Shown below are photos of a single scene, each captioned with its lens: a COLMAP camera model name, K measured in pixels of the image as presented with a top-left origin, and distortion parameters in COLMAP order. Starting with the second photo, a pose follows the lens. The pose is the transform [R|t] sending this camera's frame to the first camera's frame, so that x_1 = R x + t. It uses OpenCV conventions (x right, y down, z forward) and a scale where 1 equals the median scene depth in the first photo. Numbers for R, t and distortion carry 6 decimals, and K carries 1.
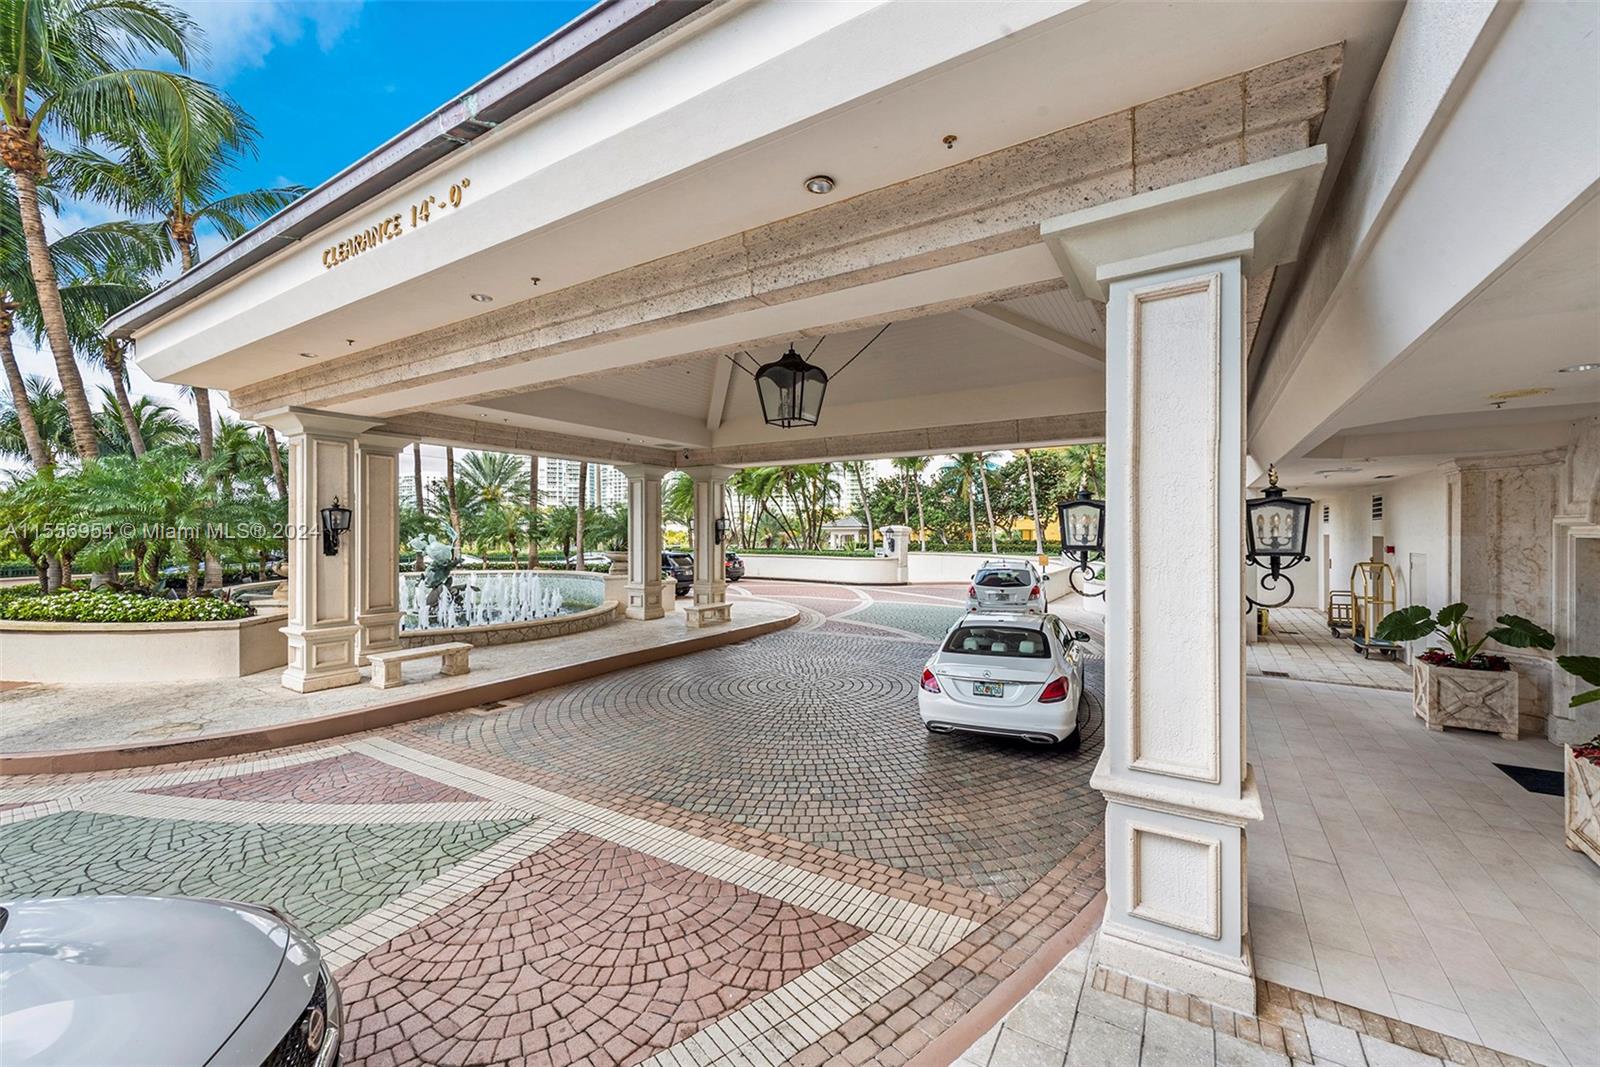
lens RADIAL K [[620.3, 0, 800.0], [0, 620.3, 533.5], [0, 0, 1]] dist [0.008342, 0.000082]
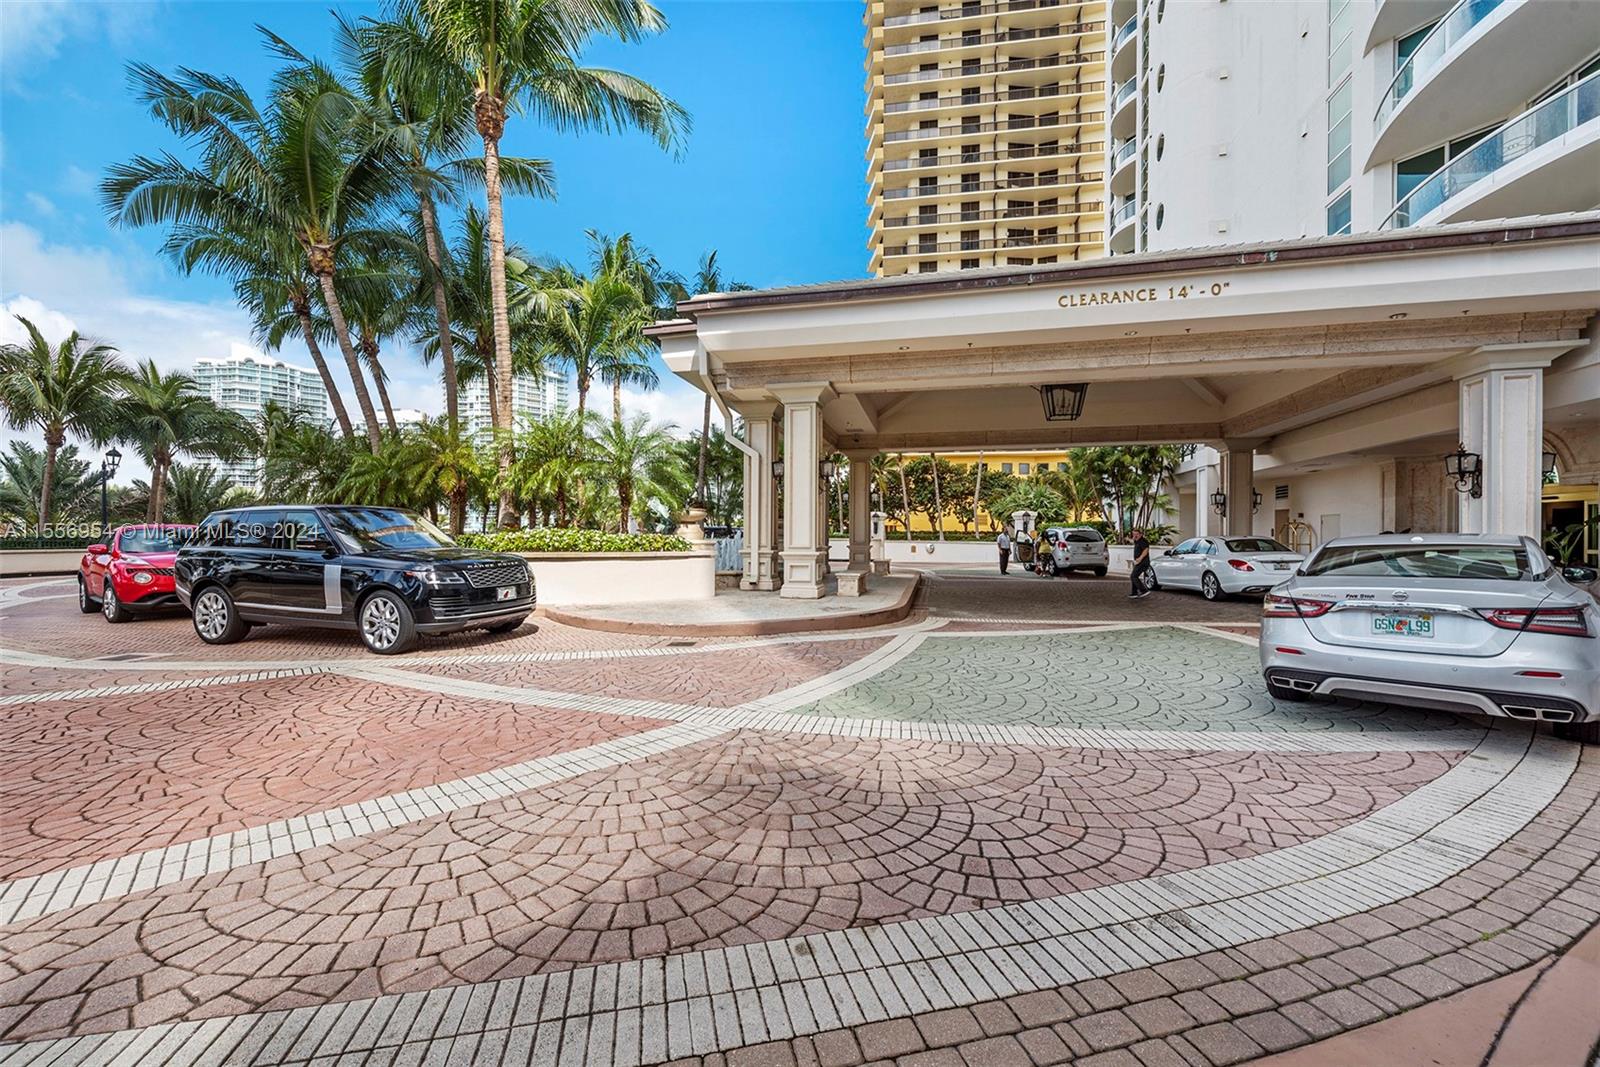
lens RADIAL K [[620.3, 0, 800.0], [0, 620.3, 533.5], [0, 0, 1]] dist [0.008342, 0.000082]
pose [[0.942420, 0.004785, 0.334399, -1.417818], [-0.002363, 0.999968, -0.007650, 0.142519], [-0.334425, 0.006420, 0.942401, -0.235318]]
